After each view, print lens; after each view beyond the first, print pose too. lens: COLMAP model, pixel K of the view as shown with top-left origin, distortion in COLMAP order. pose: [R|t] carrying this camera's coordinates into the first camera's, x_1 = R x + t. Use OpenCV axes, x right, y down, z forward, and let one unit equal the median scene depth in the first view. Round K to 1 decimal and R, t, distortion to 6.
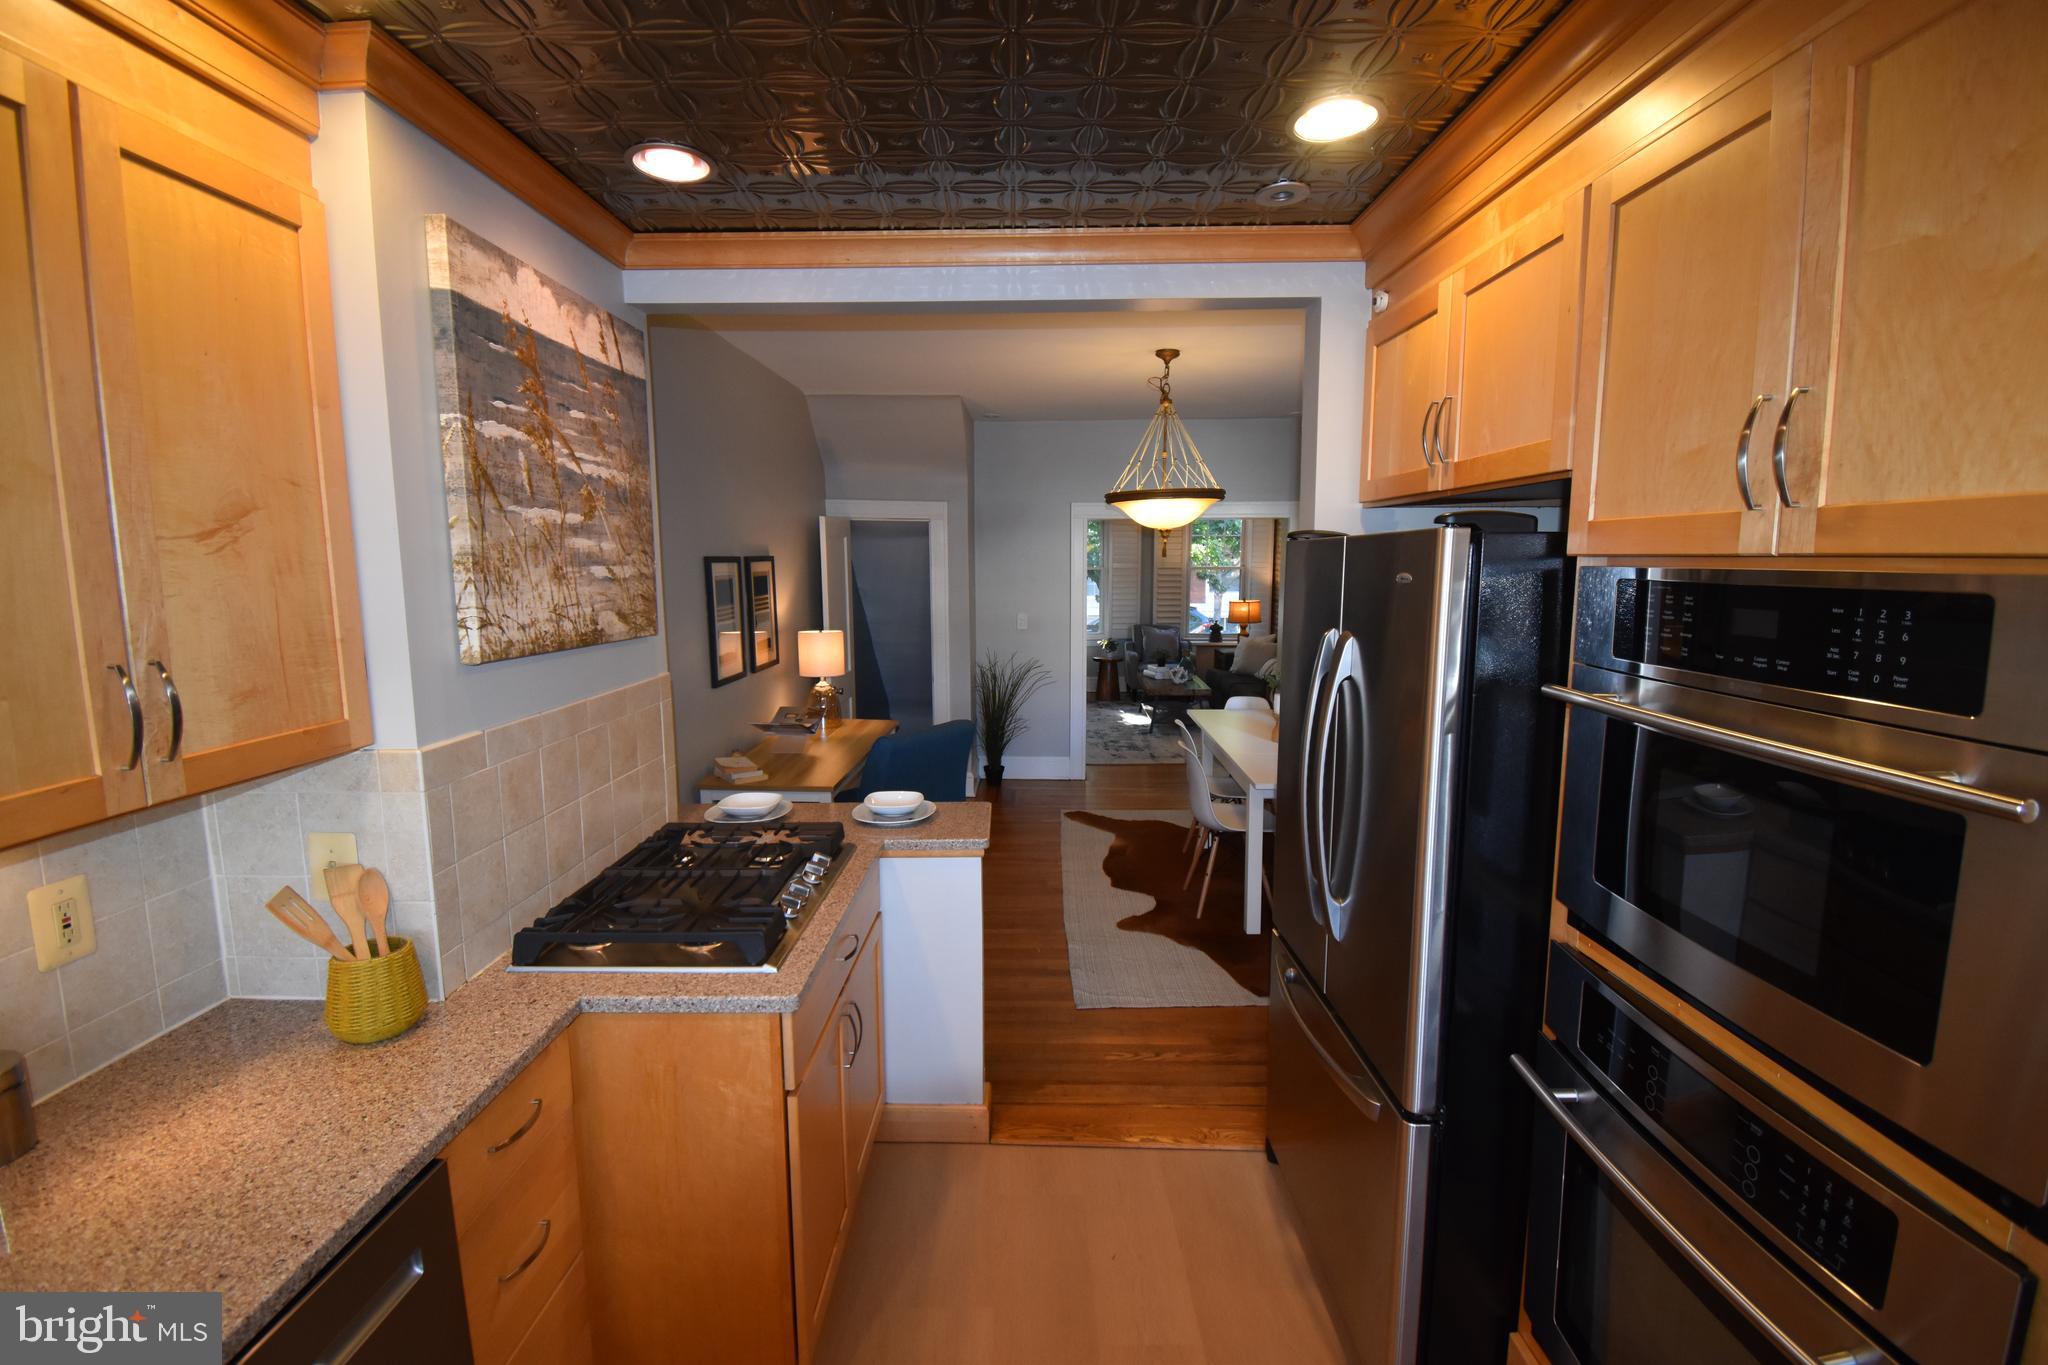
lens RADIAL K [[925.7, 0, 1022.3], [0, 925.7, 680.8], [0, 0, 1]] dist [-0.010770, -0.000629]
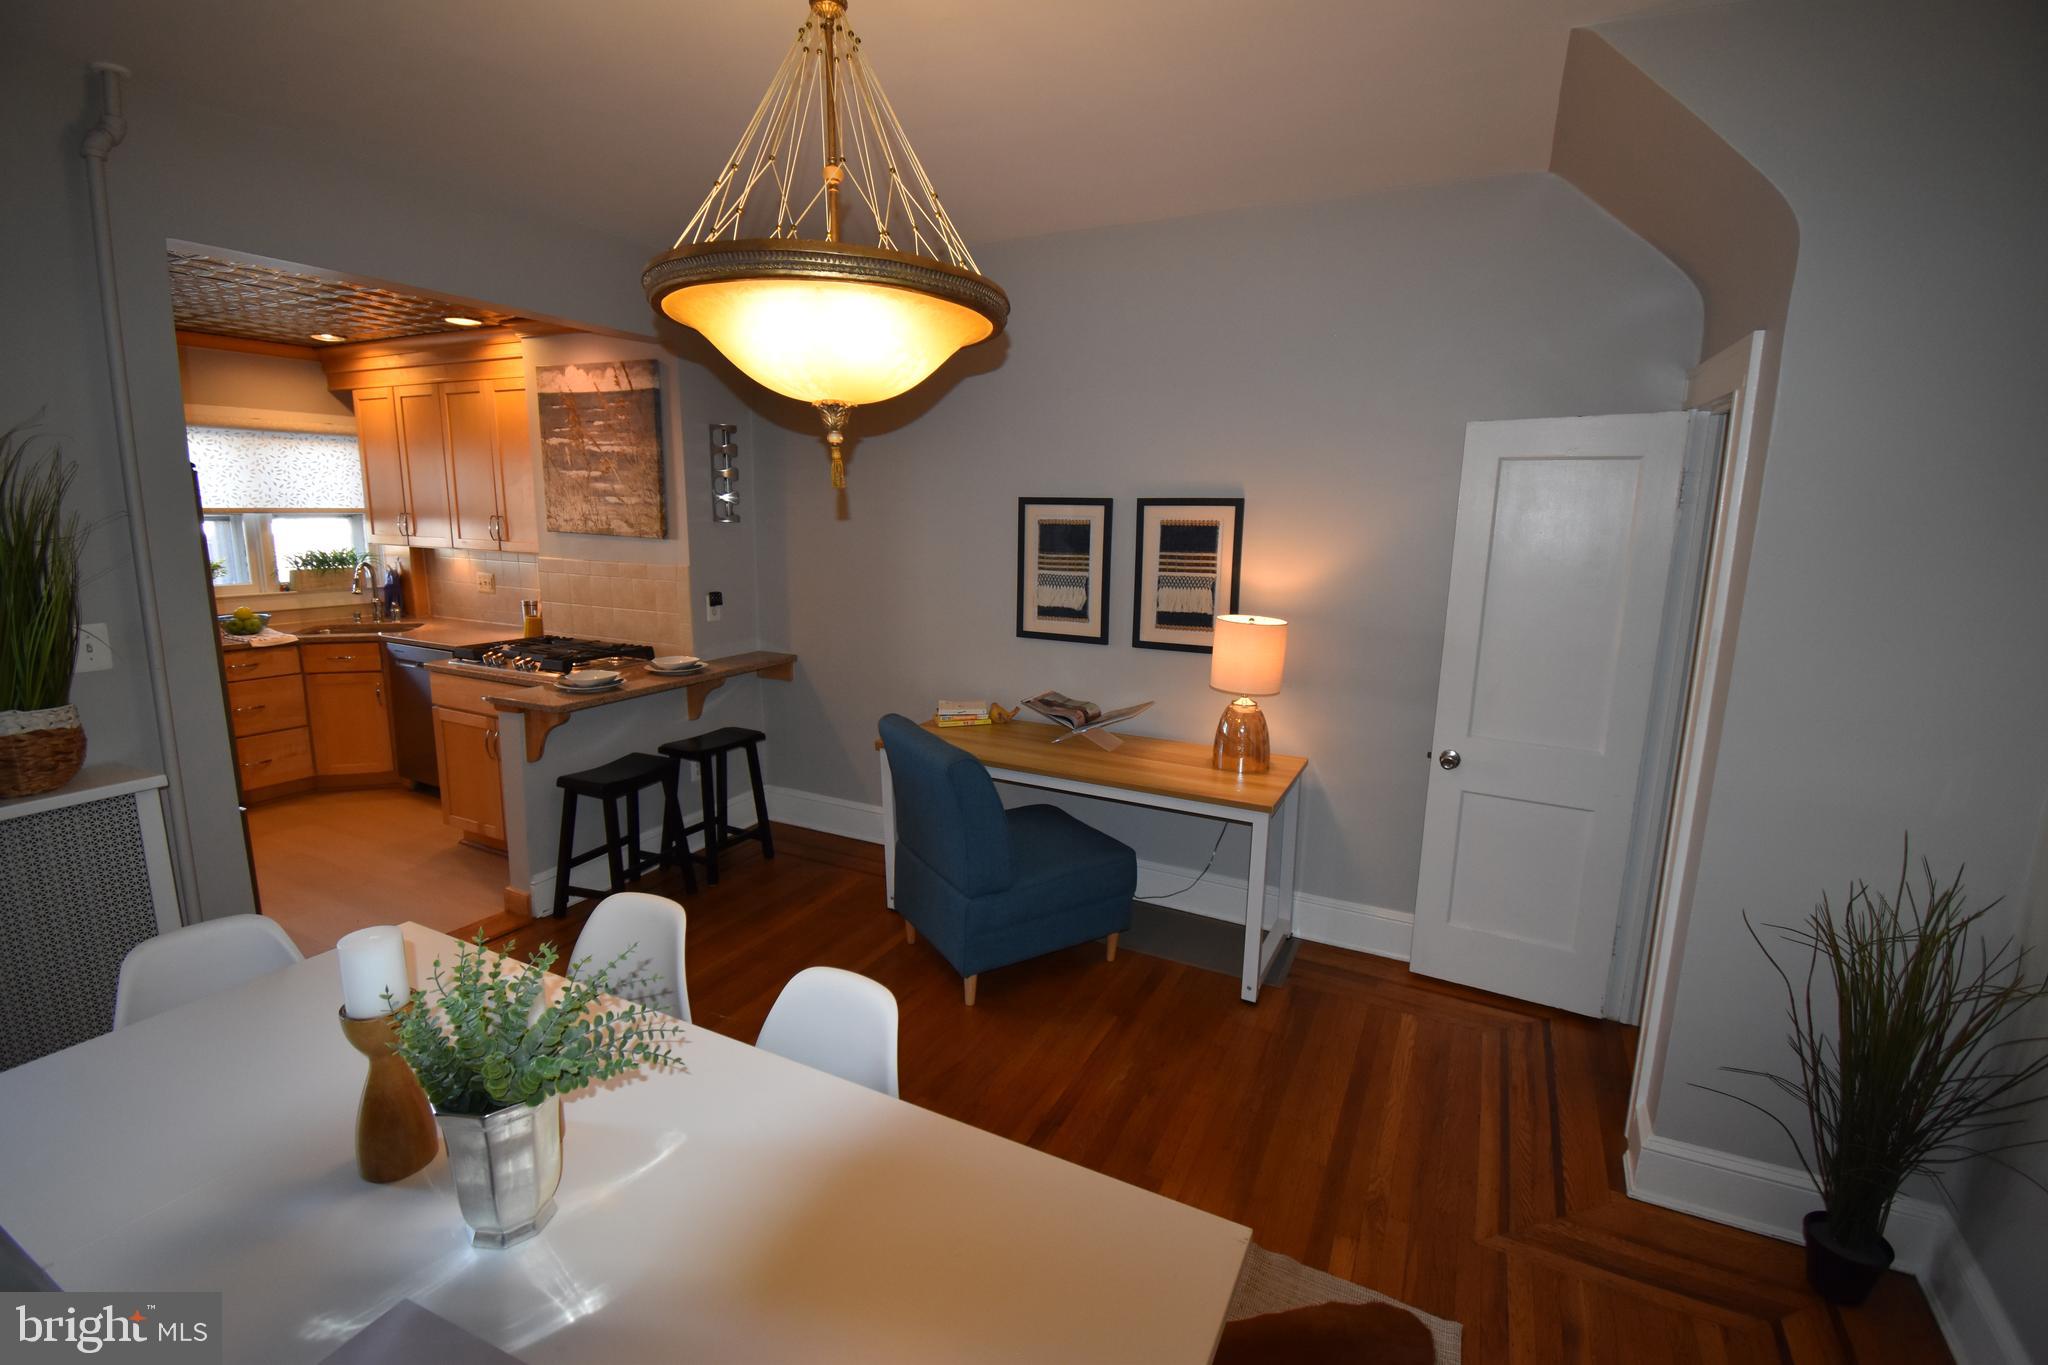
lens RADIAL K [[925.7, 0, 1021.2], [0, 925.7, 673.4], [0, 0, 1]] dist [-0.010770, -0.000629]
pose [[-0.436876, 0.160924, -0.885010, 1.045817], [-0.132429, 0.961640, 0.240230, -0.375734], [0.889720, 0.222152, -0.398806, 2.833086]]
